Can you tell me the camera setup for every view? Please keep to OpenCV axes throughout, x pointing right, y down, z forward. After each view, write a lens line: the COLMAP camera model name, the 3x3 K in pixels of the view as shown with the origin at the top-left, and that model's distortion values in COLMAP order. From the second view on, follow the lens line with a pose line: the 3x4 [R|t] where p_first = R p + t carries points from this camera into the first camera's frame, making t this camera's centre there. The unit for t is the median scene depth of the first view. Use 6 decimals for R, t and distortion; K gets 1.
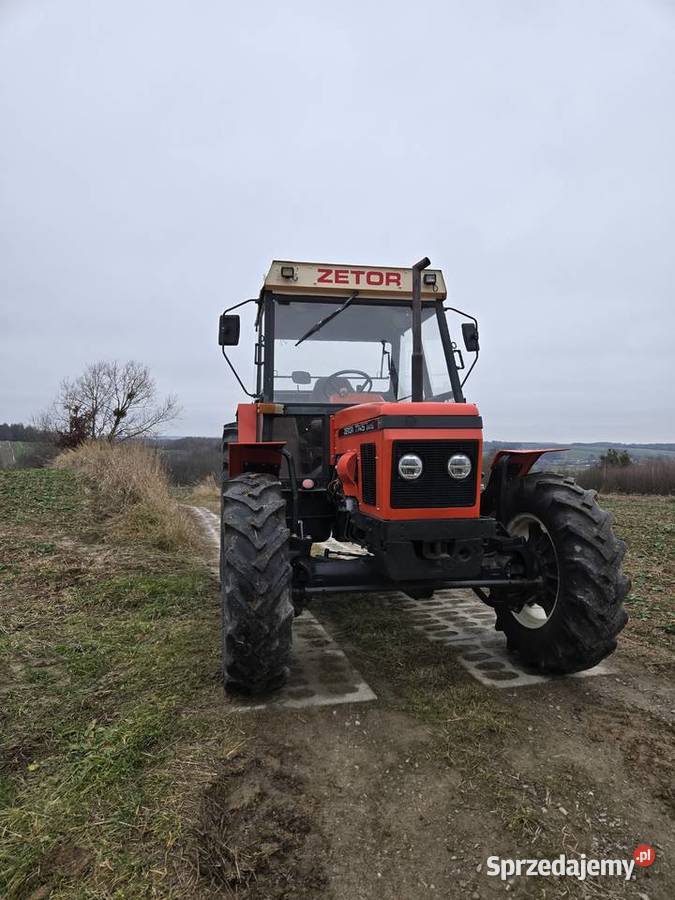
lens RADIAL K [[597.7, 0, 348.6], [0, 597.7, 448.5], [0, 0, 1]] dist [0.077764, -0.060187]
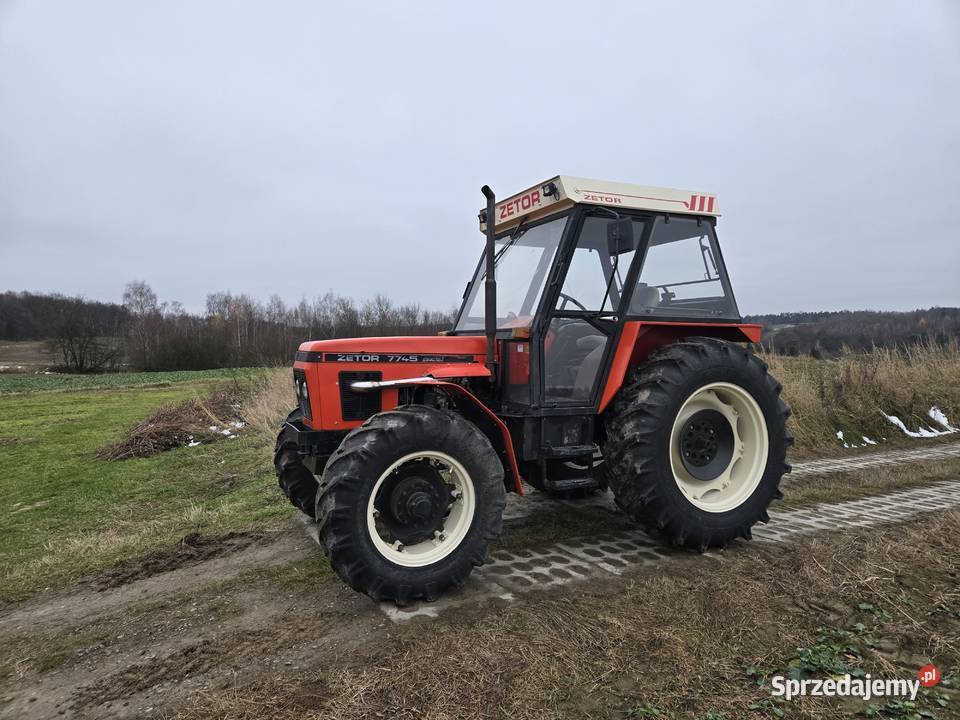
lens RADIAL K [[630.3, 0, 468.7], [0, 630.3, 336.7], [0, 0, 1]] dist [0.082415, -0.064538]
pose [[0.214903, -0.001076, -0.976635, 1.077730], [-0.001473, 0.999998, -0.001426, -0.054689], [0.976634, 0.001745, 0.214901, 0.681741]]
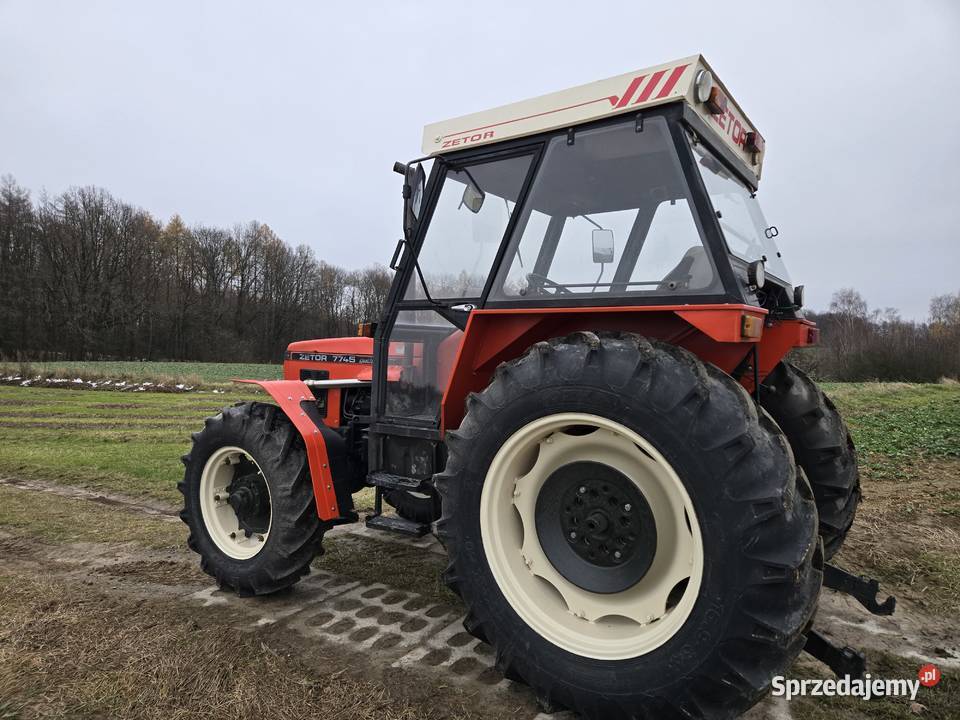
lens RADIAL K [[628.2, 0, 466.5], [0, 628.2, 333.3], [0, 0, 1]] dist [0.069423, -0.048412]
pose [[-0.734517, -0.015766, -0.678407, 0.628100], [-0.002845, 0.999793, -0.020154, -0.042734], [0.678585, -0.012874, -0.734409, 1.608180]]
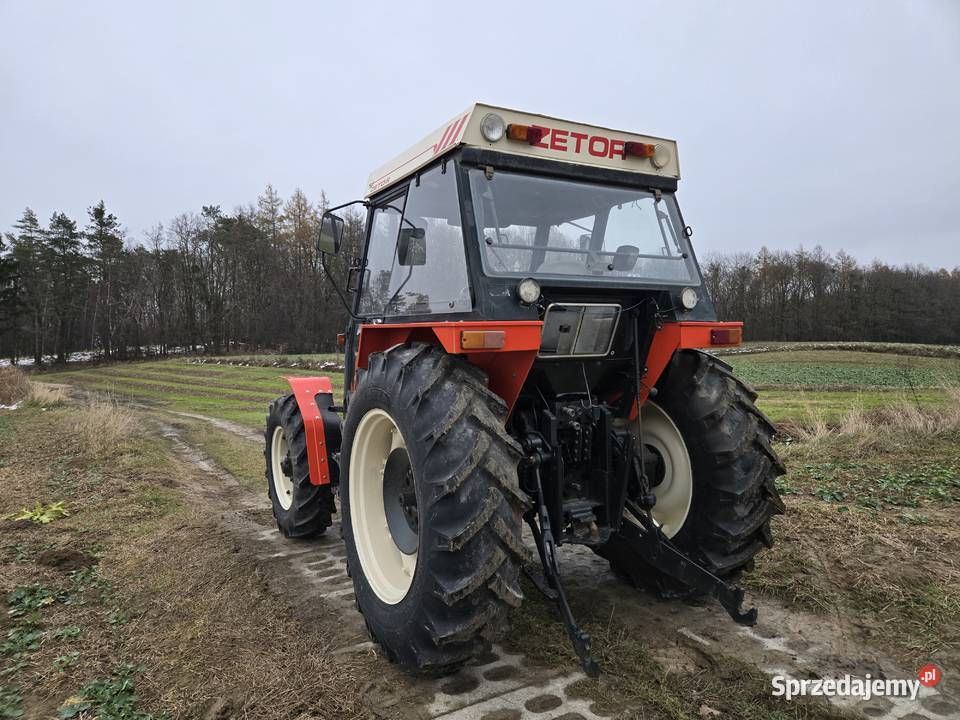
lens RADIAL K [[630.3, 0, 468.7], [0, 630.3, 336.7], [0, 0, 1]] dist [0.082415, -0.064538]
pose [[-0.956051, 0.017500, -0.292677, 0.297062], [0.018529, 0.999828, -0.000742, -0.061593], [0.292614, -0.006133, -0.956211, 1.956860]]
